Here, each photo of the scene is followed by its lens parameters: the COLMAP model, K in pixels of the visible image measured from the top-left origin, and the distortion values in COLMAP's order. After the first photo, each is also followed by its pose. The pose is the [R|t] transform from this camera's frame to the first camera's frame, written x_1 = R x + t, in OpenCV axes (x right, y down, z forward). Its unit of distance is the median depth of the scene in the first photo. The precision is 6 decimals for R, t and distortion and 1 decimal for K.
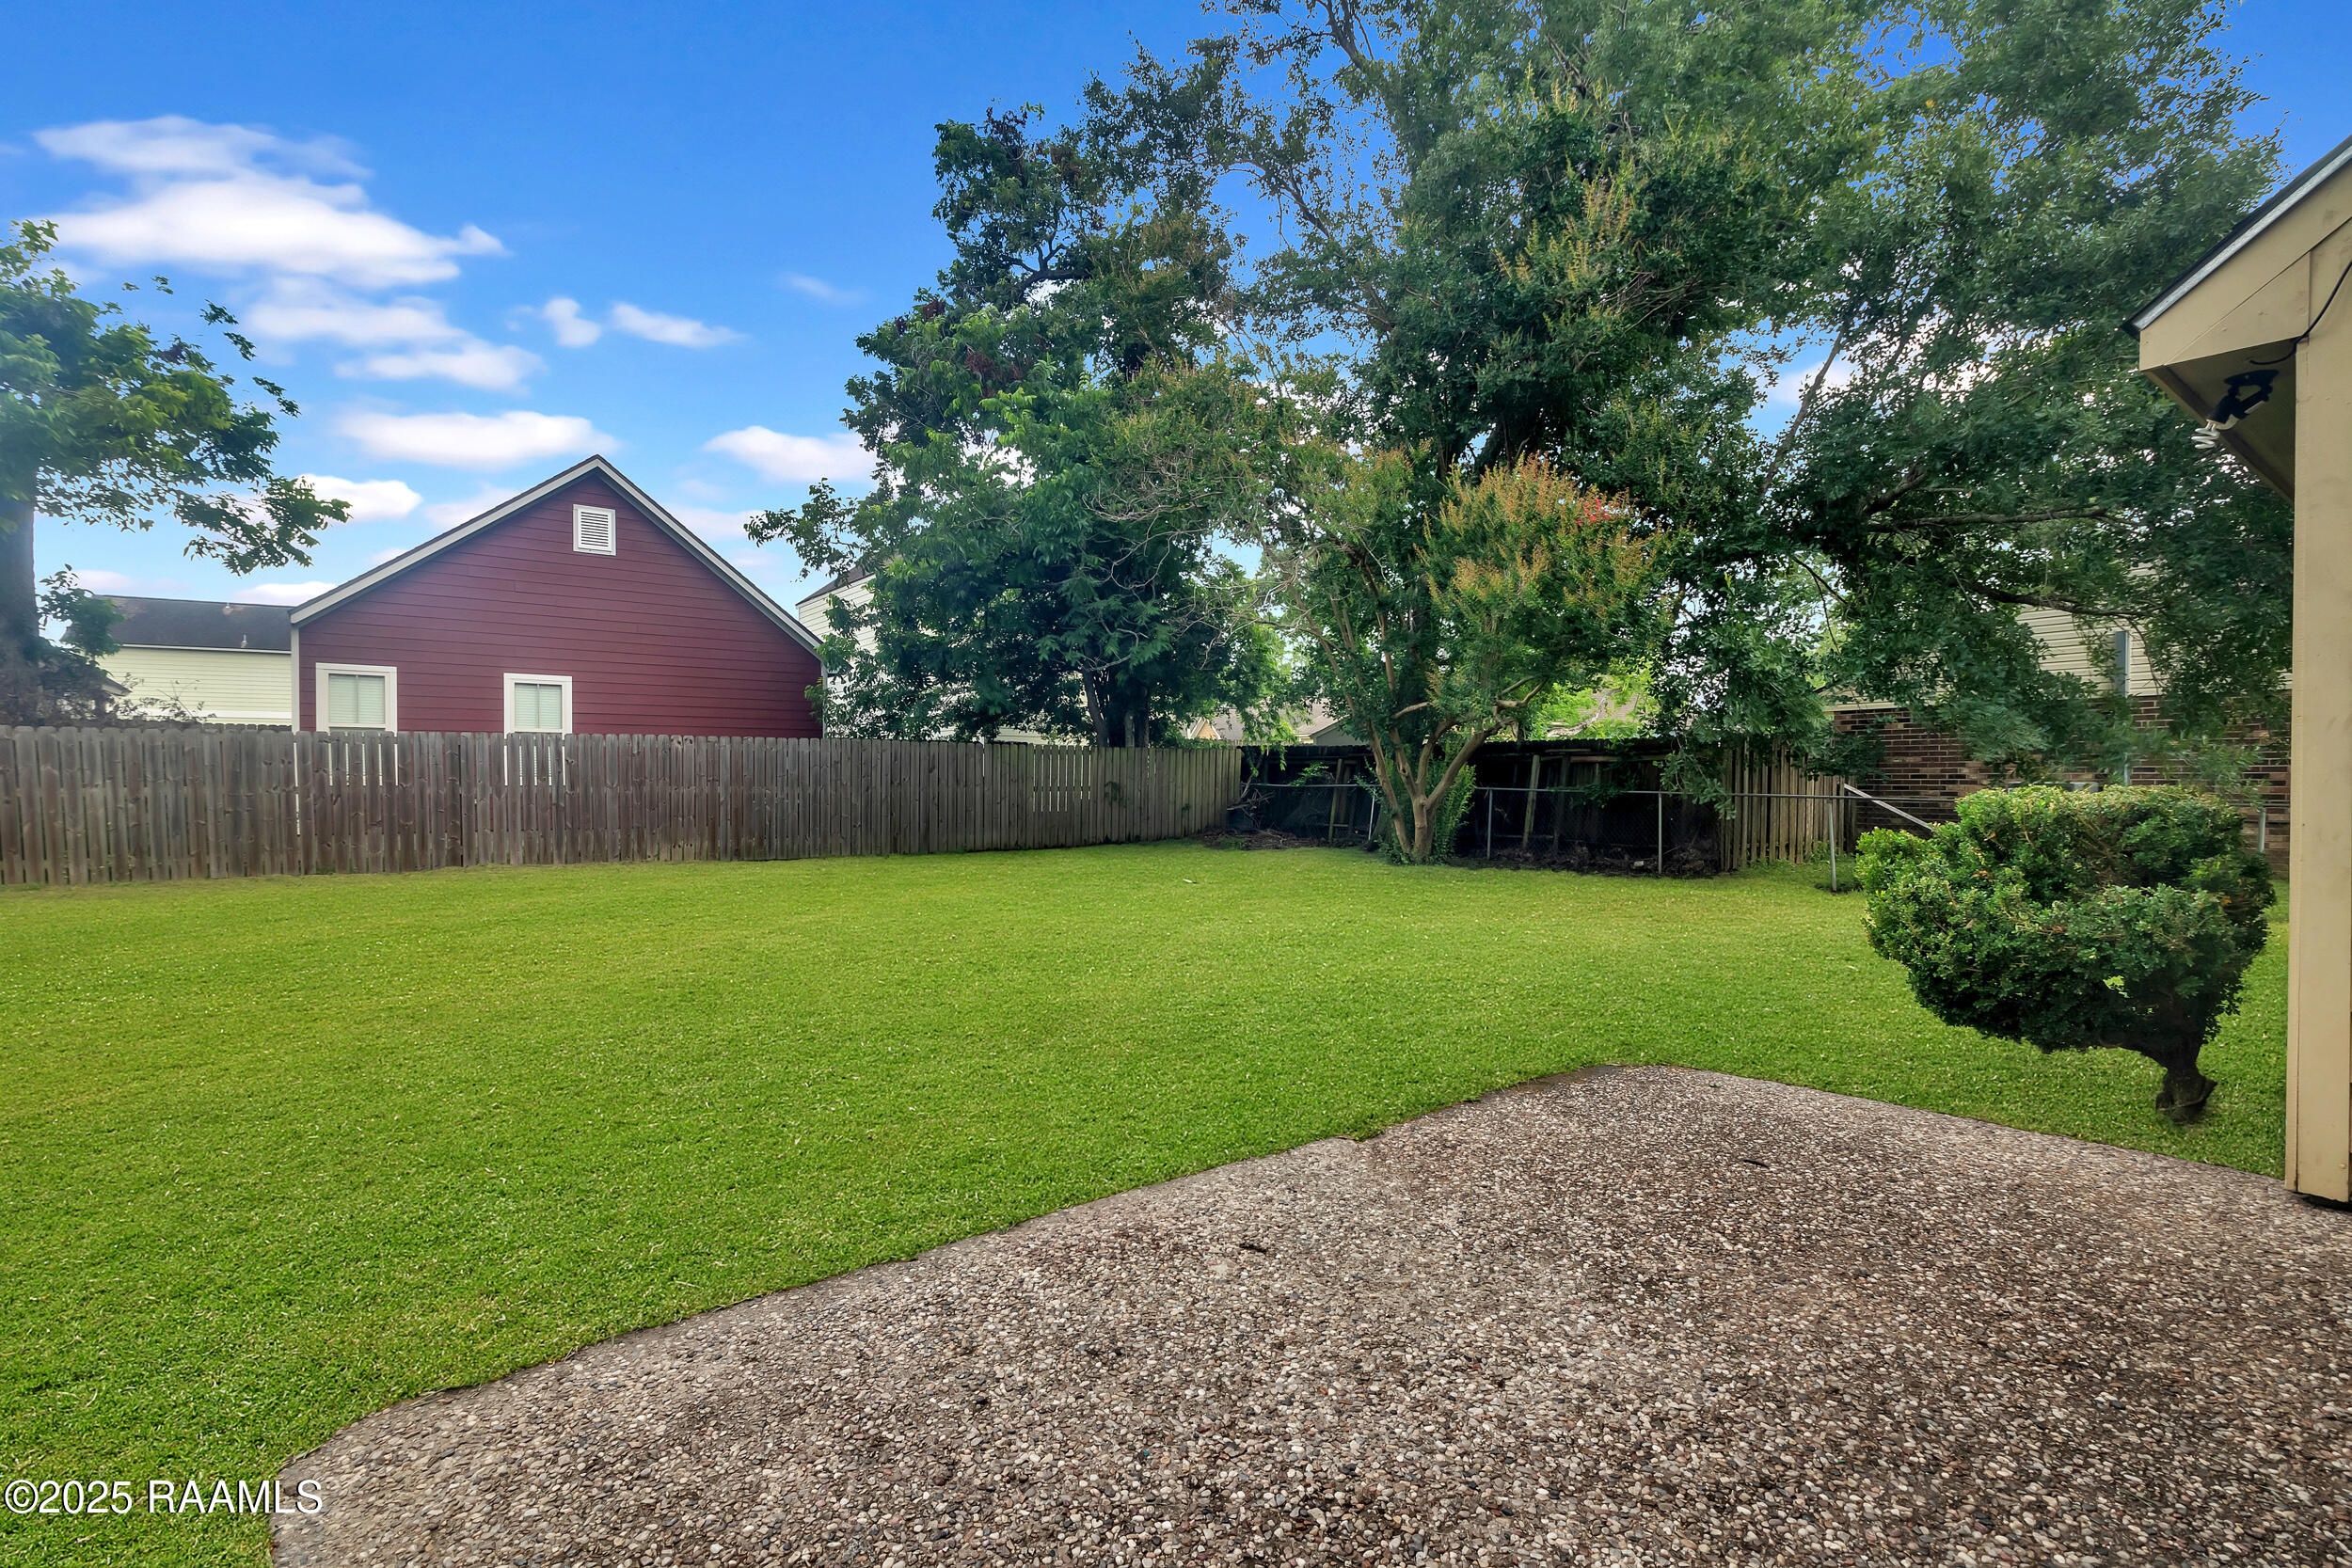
lens RADIAL K [[1021.8, 0, 1176.0], [0, 1021.8, 784.0], [0, 0, 1]] dist [0.007684, 0.000323]
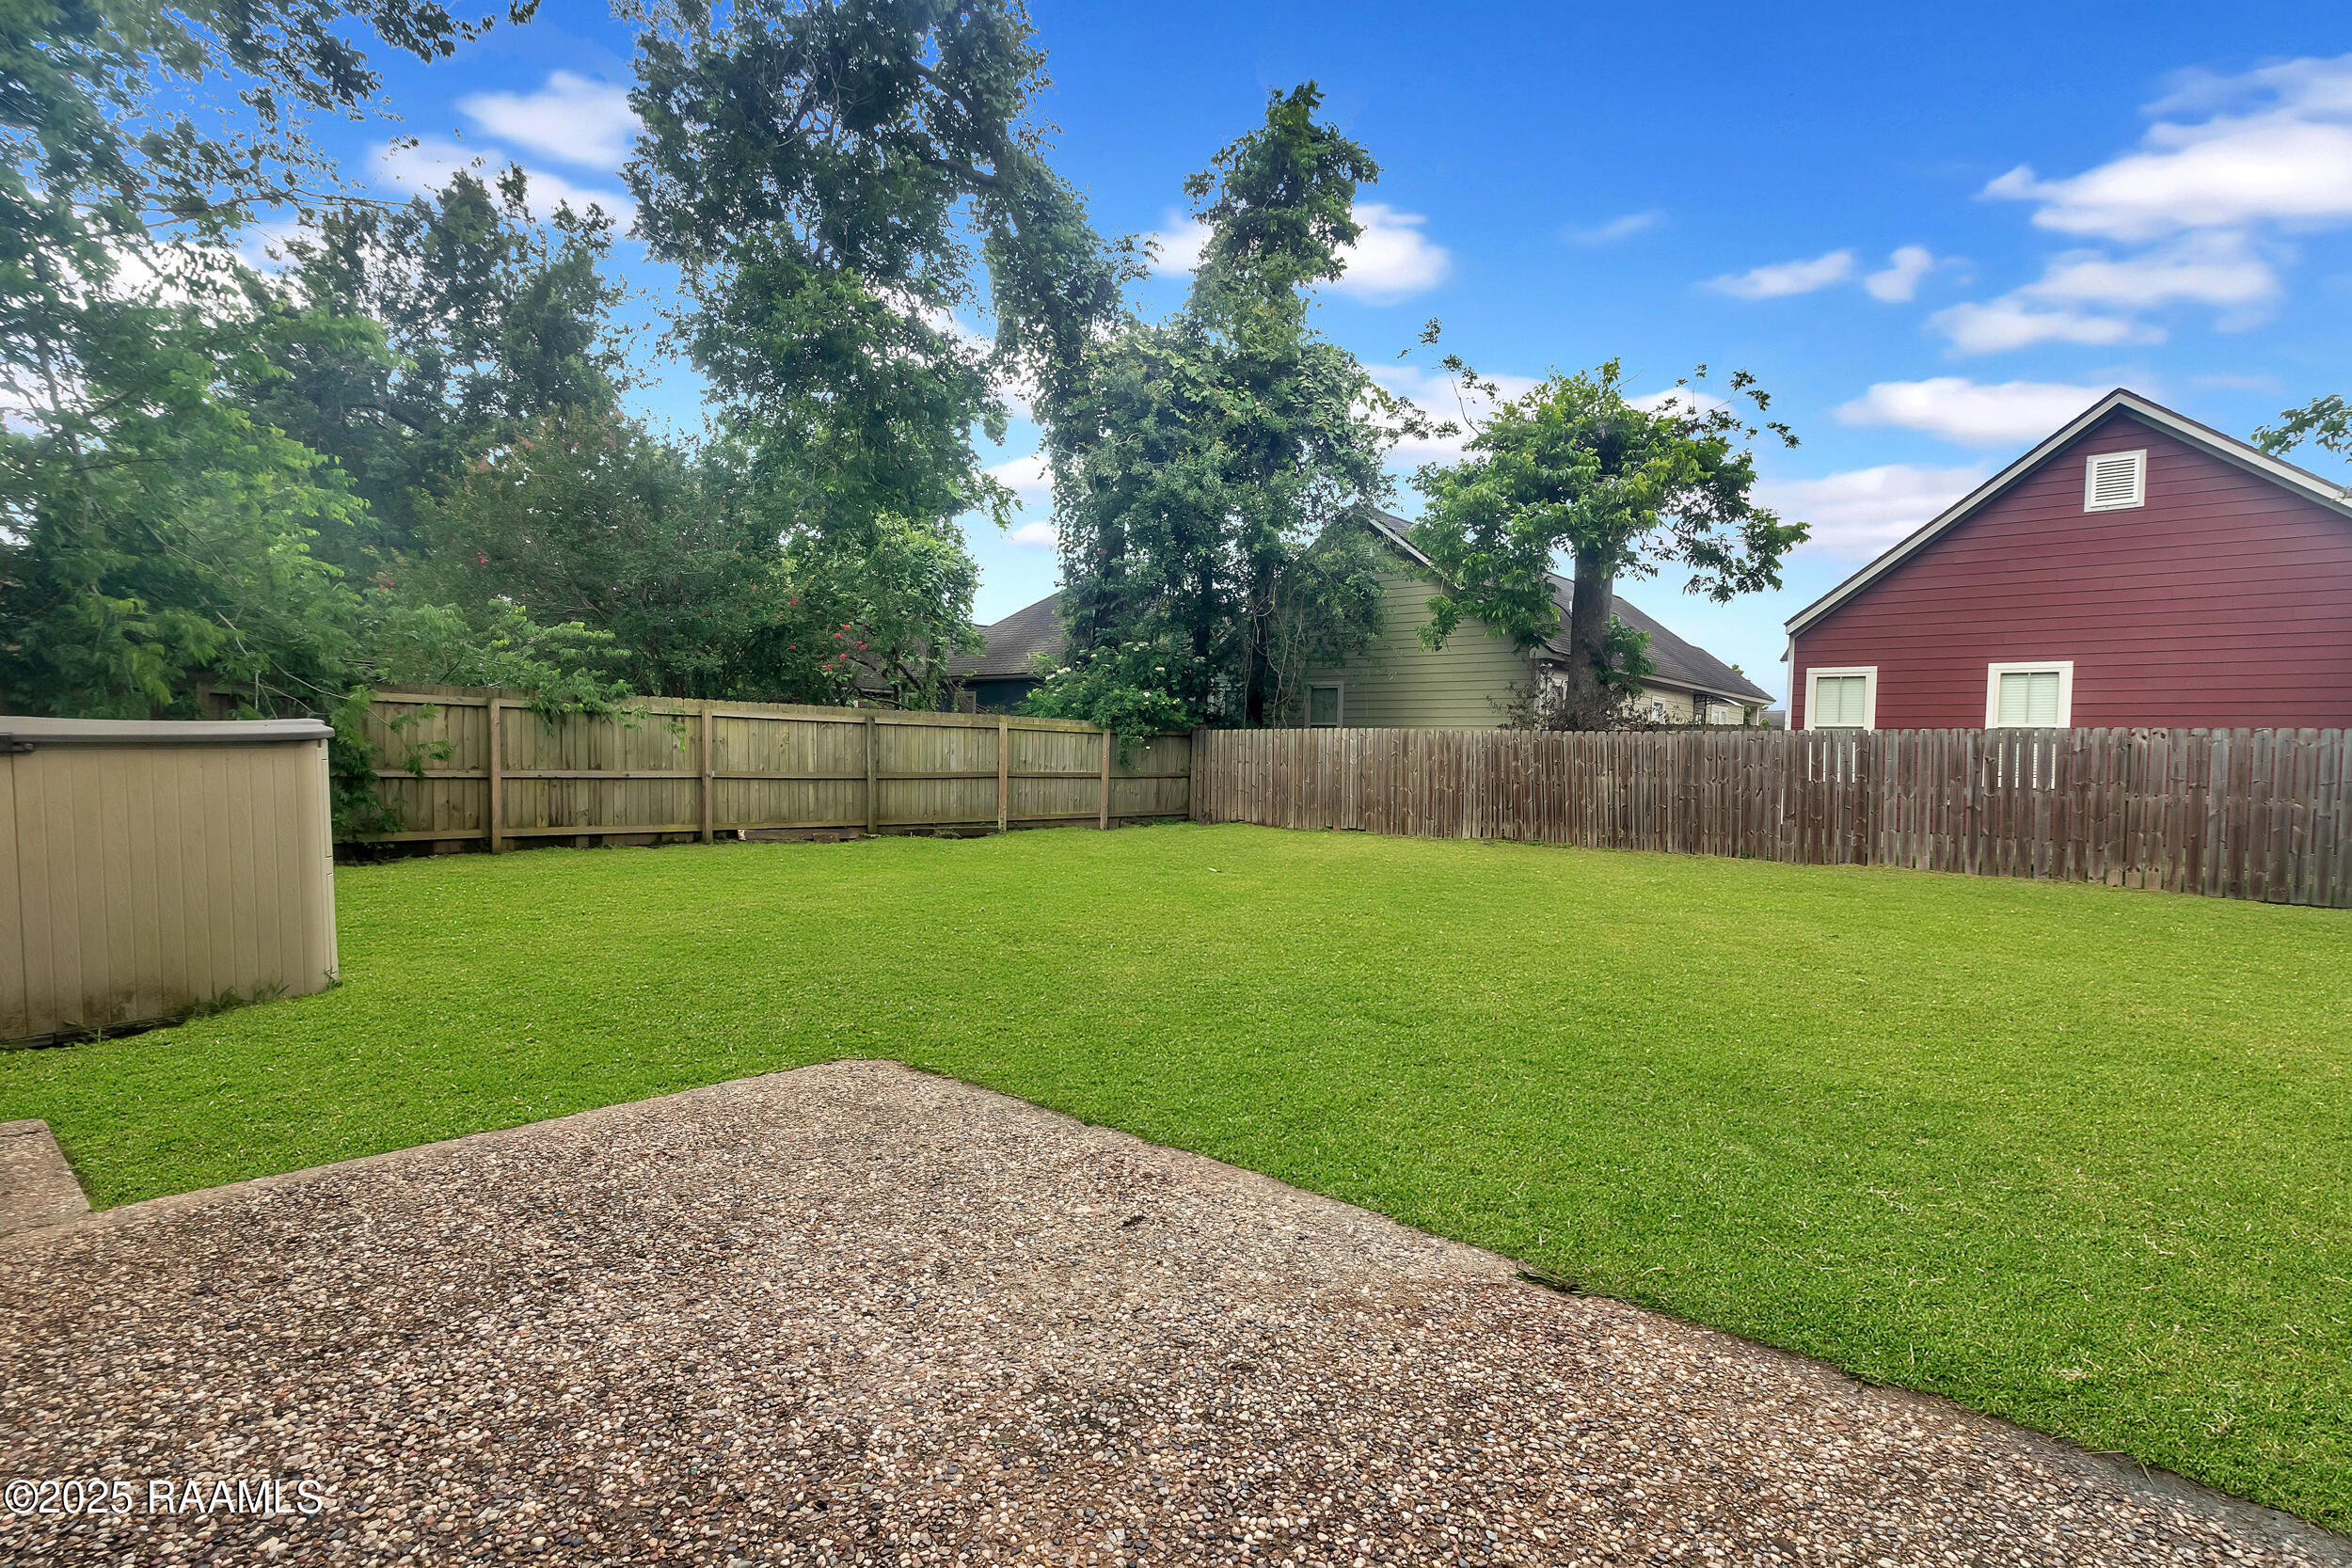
lens RADIAL K [[1061.4, 0, 1176.0], [0, 1061.4, 784.0], [0, 0, 1]] dist [0.008360, -0.000043]
pose [[0.262489, 0.029792, -0.964475, 0.114691], [-0.030036, 0.999291, 0.022693, -0.001026], [0.964468, 0.023012, 0.263197, 0.078016]]
